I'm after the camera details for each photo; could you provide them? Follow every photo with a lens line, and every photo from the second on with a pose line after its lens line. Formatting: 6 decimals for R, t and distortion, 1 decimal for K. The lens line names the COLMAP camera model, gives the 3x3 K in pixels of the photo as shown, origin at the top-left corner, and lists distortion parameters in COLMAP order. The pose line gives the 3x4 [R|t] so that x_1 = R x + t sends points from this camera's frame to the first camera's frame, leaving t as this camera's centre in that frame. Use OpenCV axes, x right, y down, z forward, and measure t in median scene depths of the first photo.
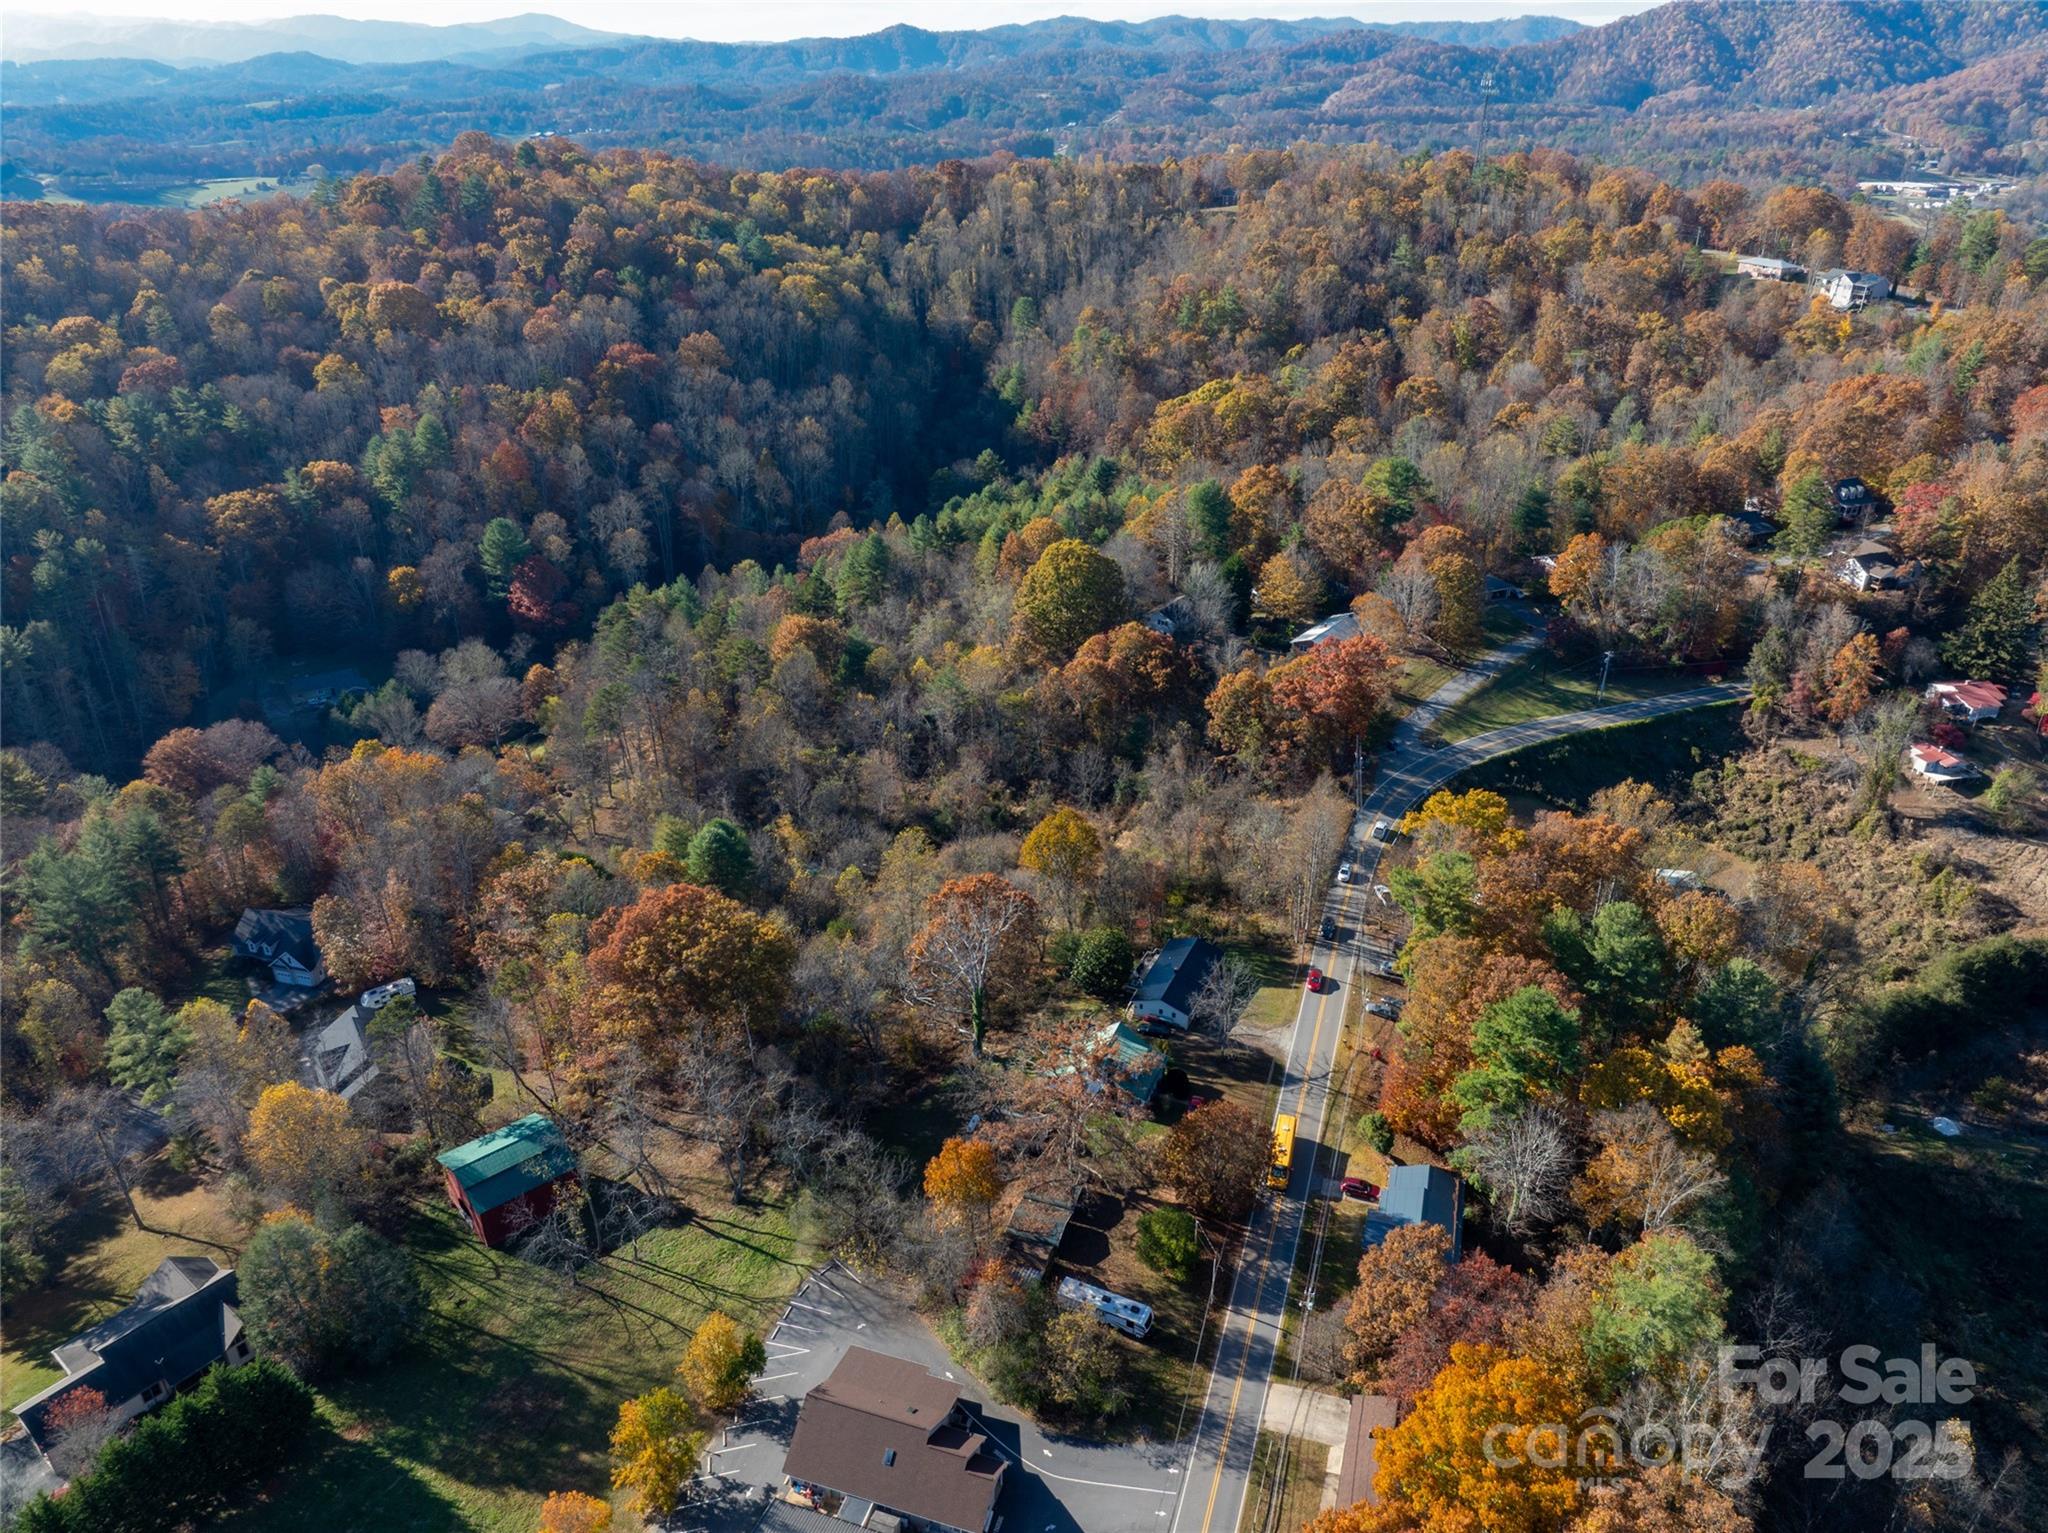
lens RADIAL K [[1440.2, 0, 1034.1], [0, 1440.2, 764.6], [0, 0, 1]] dist [-0.051750, 0.023936]
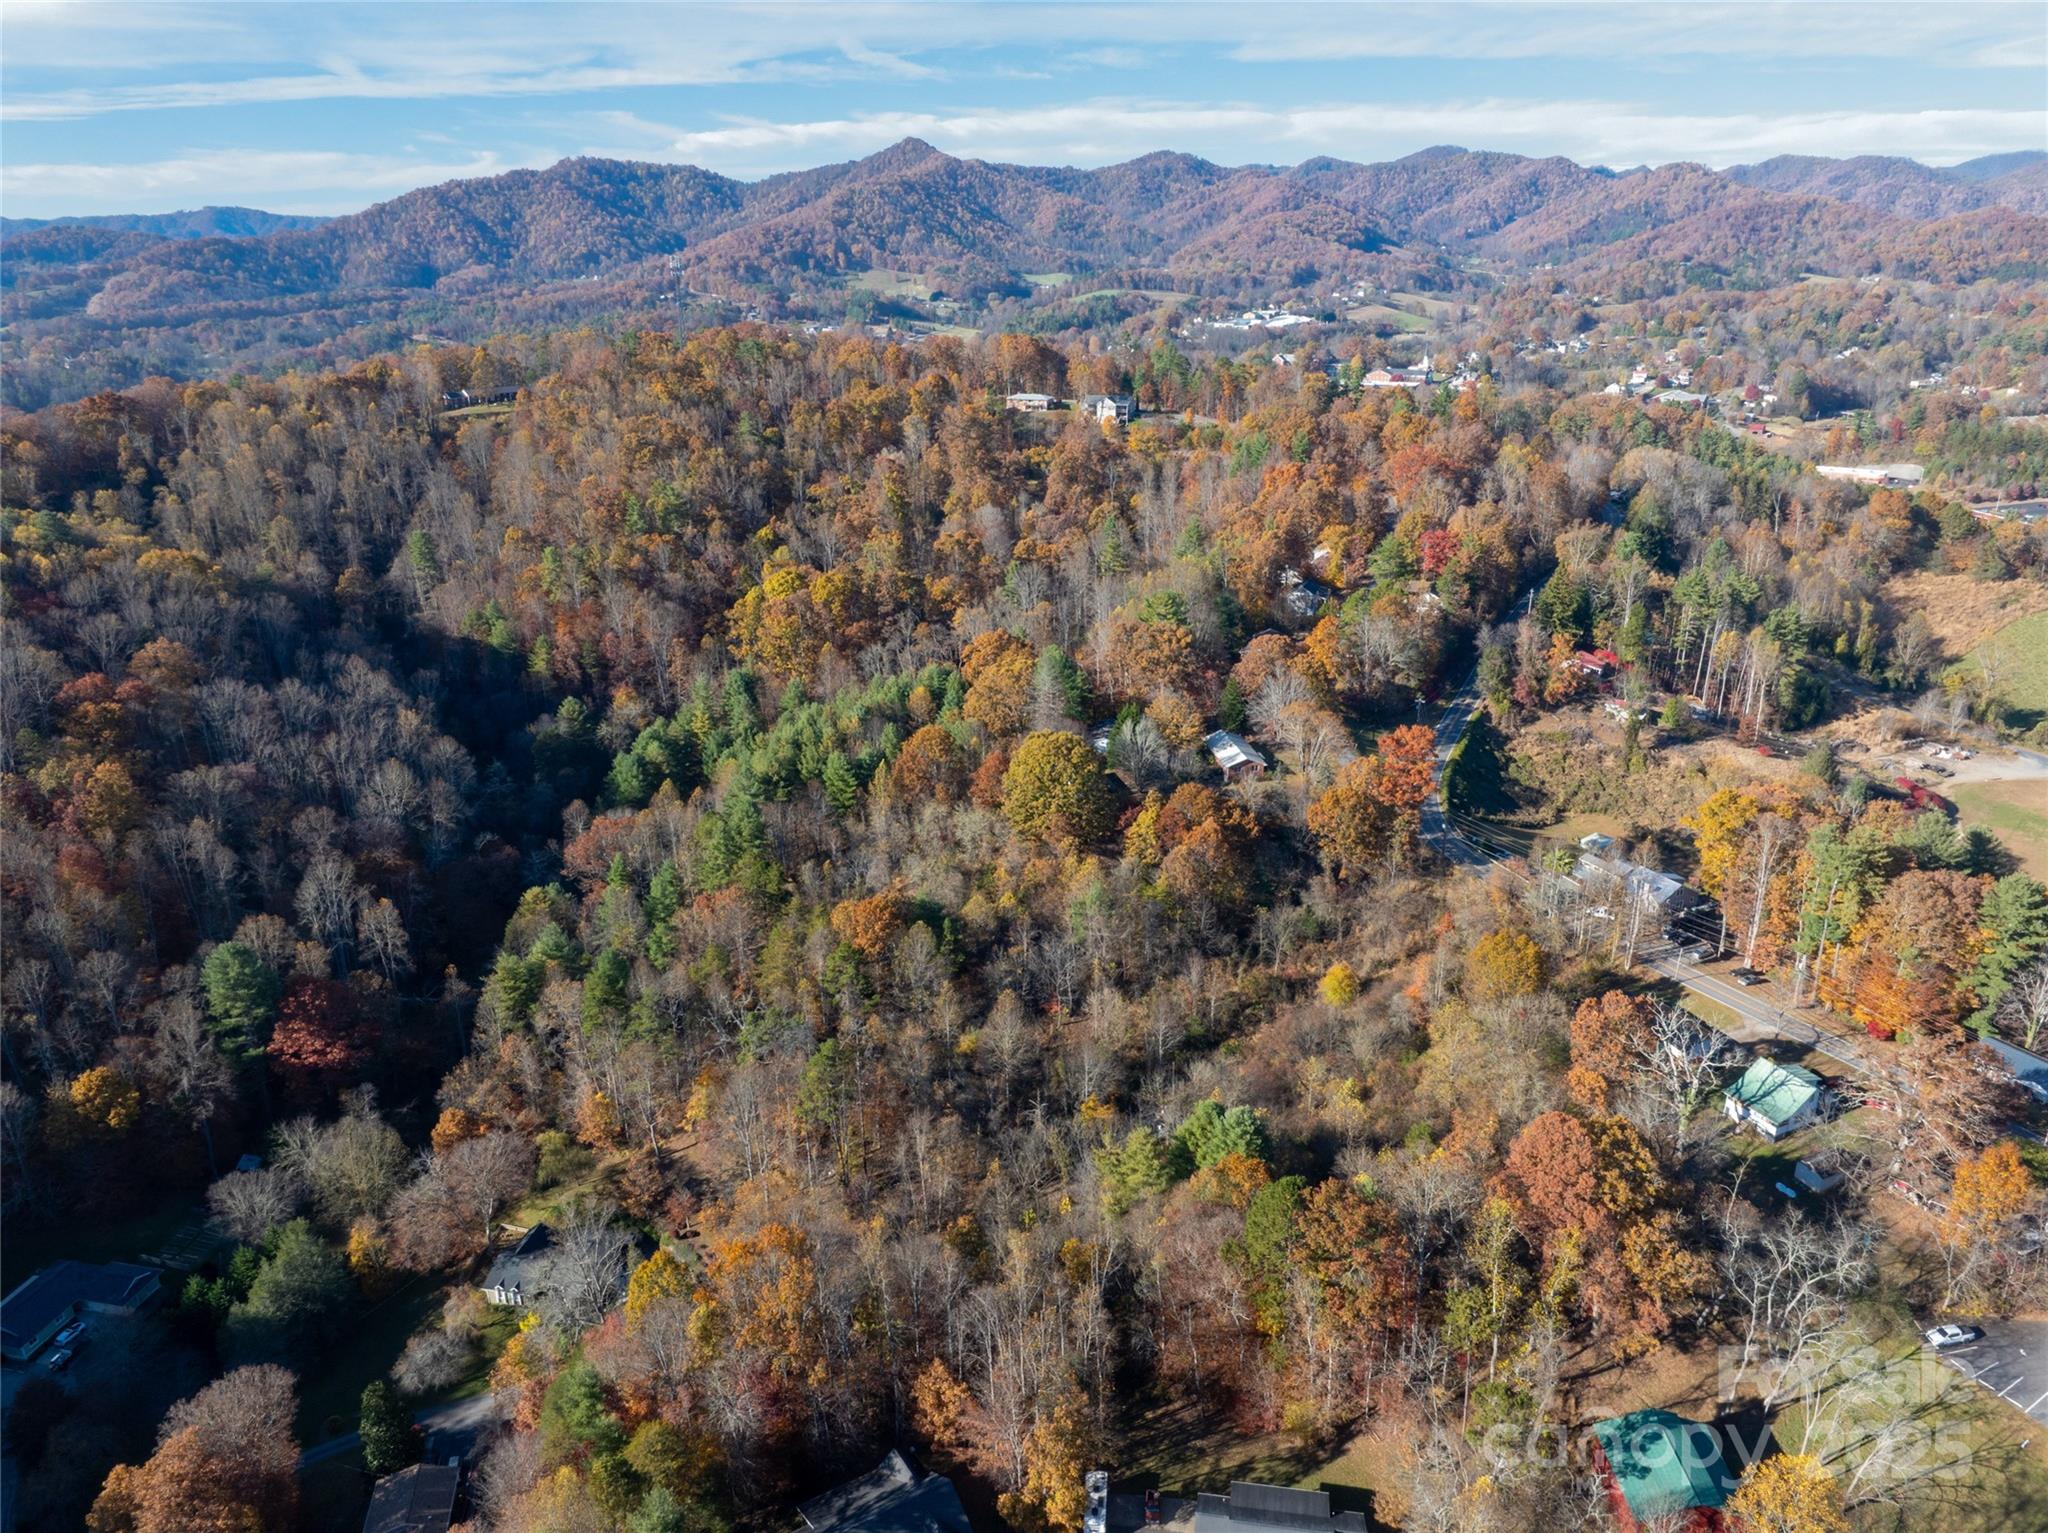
lens RADIAL K [[1440.2, 0, 1030.5], [0, 1440.2, 765.4], [0, 0, 1]] dist [-0.051750, 0.023936]
pose [[0.686539, -0.271360, 0.674557, -0.545514], [0.343337, 0.938788, 0.028218, -0.141879], [-0.640924, 0.212227, 0.737683, 0.256825]]
